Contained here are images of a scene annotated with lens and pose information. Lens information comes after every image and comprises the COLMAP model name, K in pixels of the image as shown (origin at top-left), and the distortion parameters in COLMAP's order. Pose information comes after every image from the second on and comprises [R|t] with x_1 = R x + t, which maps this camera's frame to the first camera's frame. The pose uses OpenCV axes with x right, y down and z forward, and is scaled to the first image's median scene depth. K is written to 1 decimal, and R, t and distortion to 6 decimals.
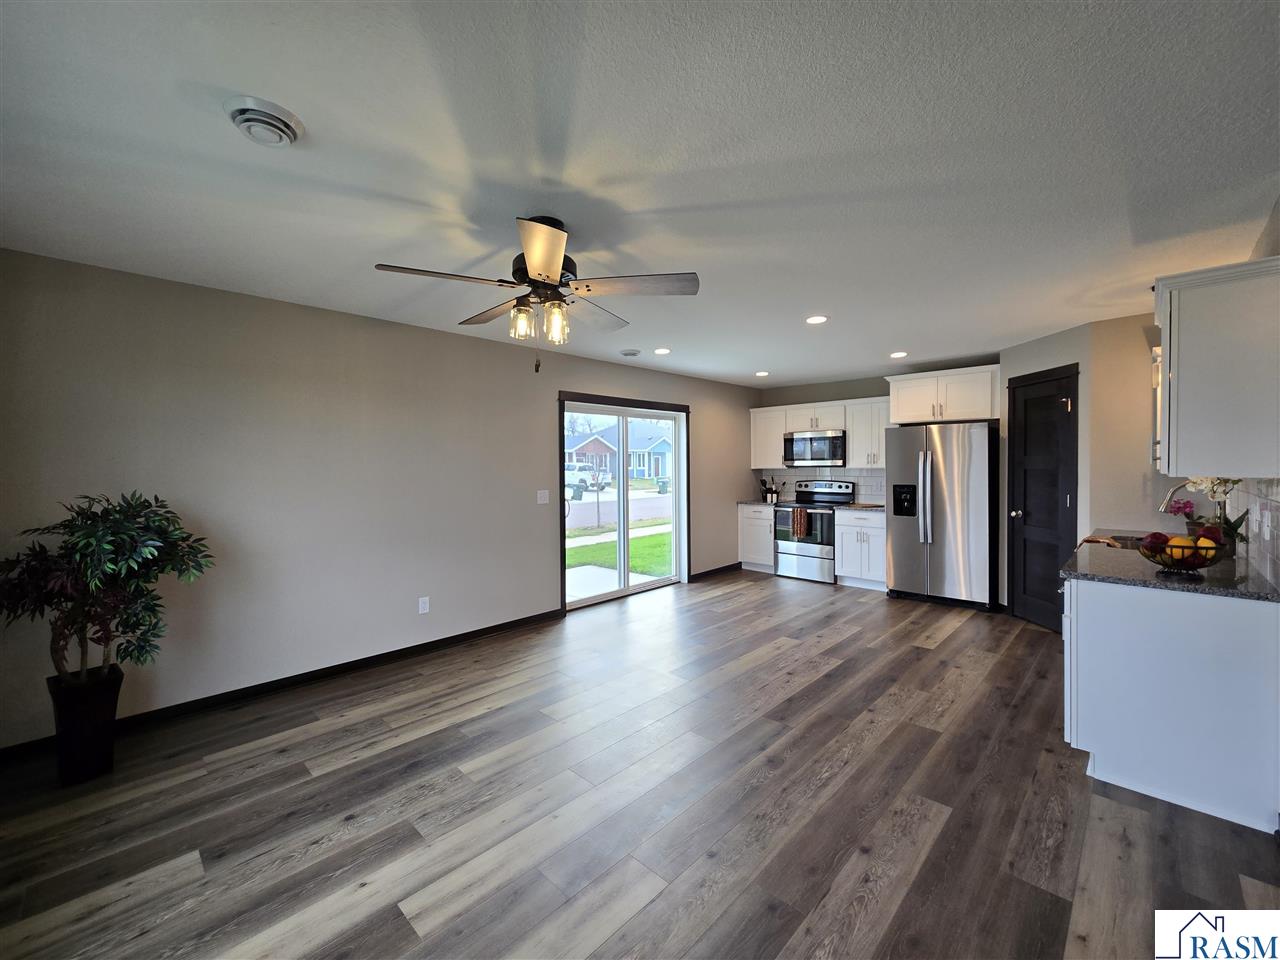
lens RADIAL K [[524.3, 0, 631.9], [0, 524.3, 472.7], [0, 0, 1]] dist [0.000432, 0.000079]
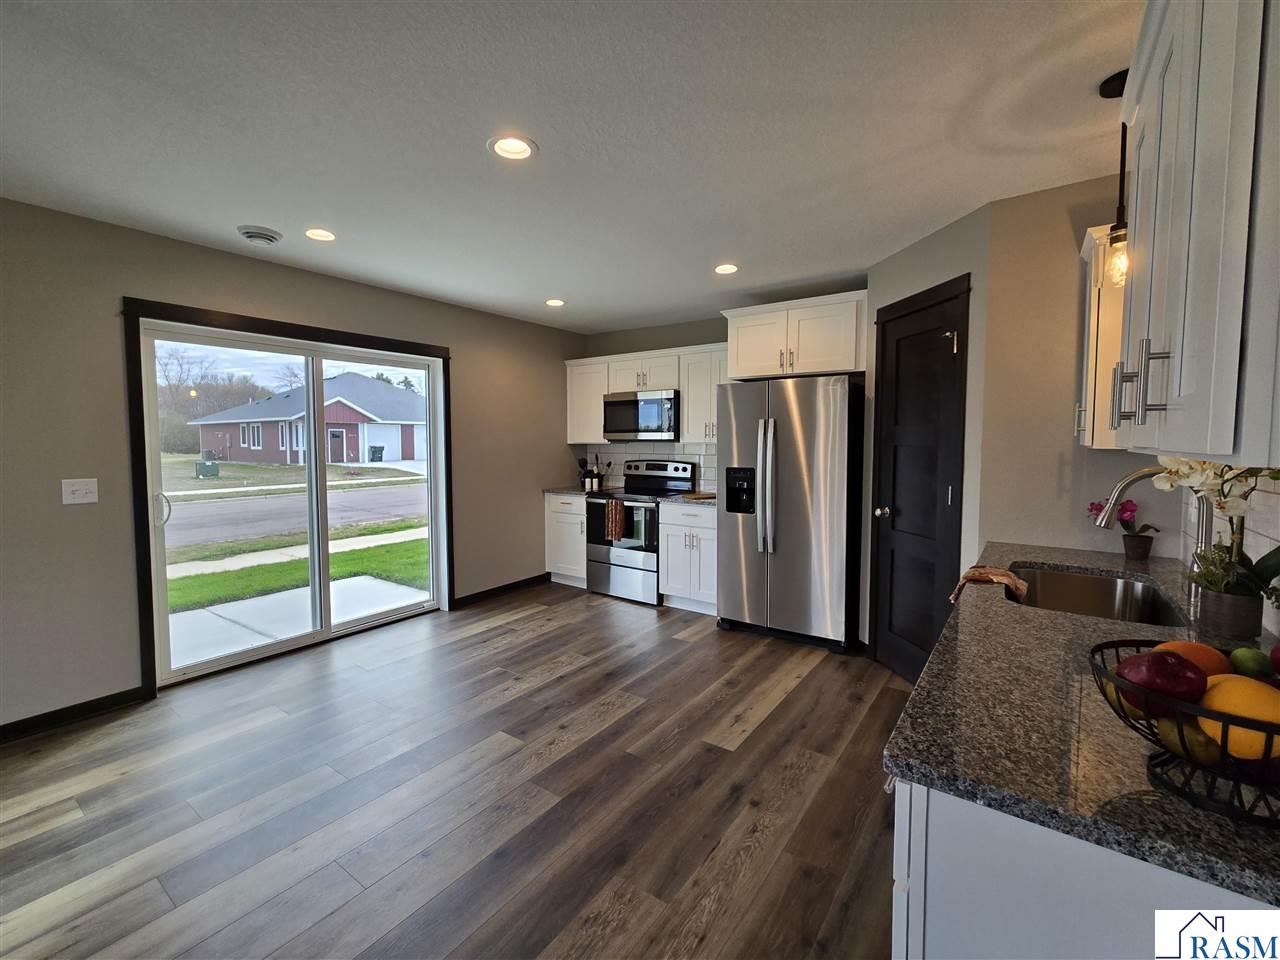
lens RADIAL K [[549.3, 0, 634.4], [0, 549.3, 471.7], [0, 0, 1]] dist [-0.000291, 0.000087]
pose [[0.988705, -0.000314, 0.149878, 0.268541], [-0.005755, 0.999181, 0.040059, 0.000308], [-0.149767, -0.040470, 0.987893, 0.304024]]
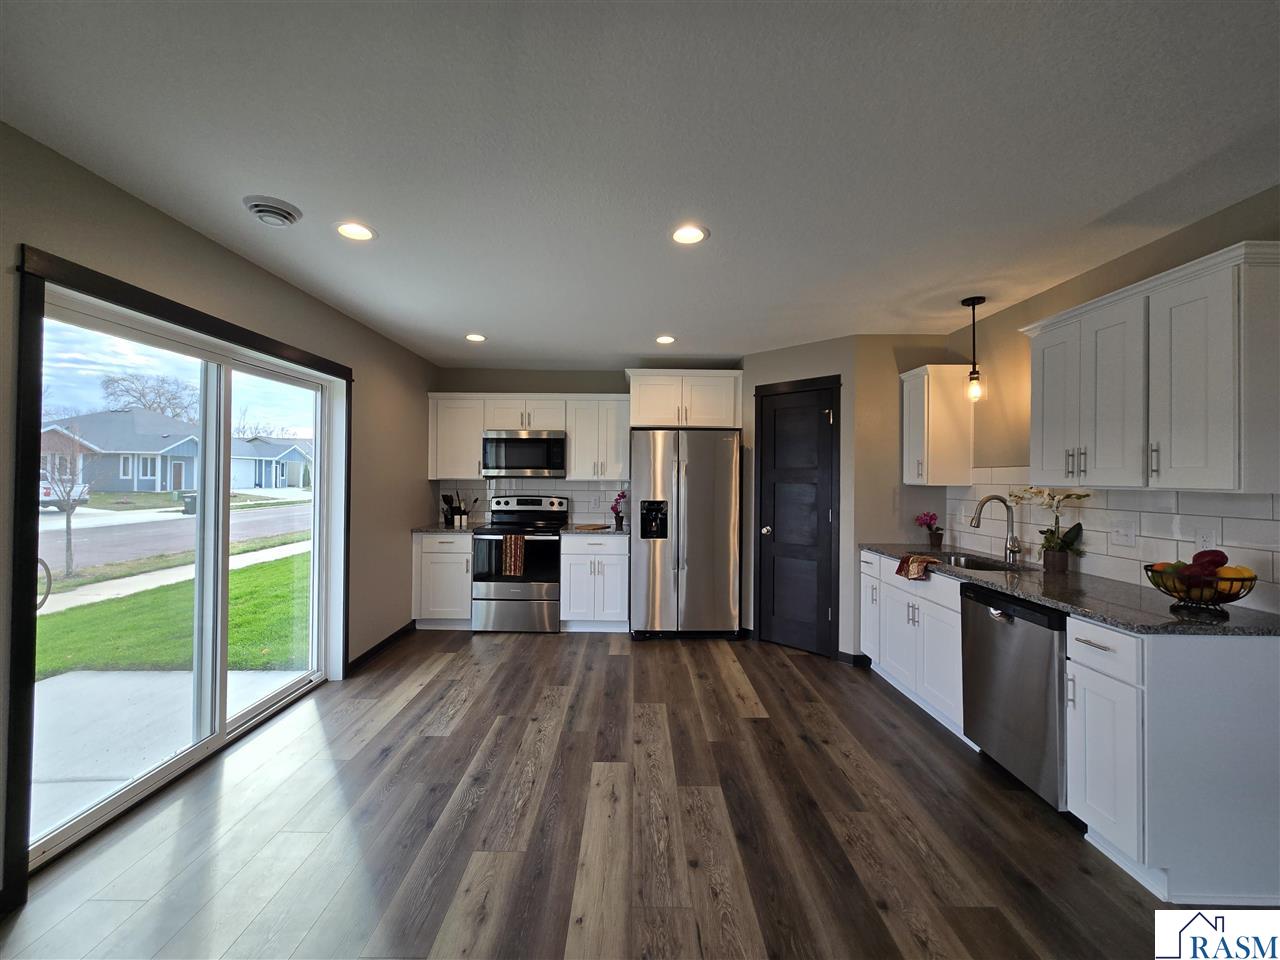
lens RADIAL K [[524.3, 0, 631.9], [0, 524.3, 472.7], [0, 0, 1]] dist [0.000432, 0.000079]
pose [[0.716115, 0.021040, 0.697665, -0.078884], [-0.004104, 0.999655, -0.025934, 0.000576], [-0.697970, 0.015709, 0.715954, 0.422506]]
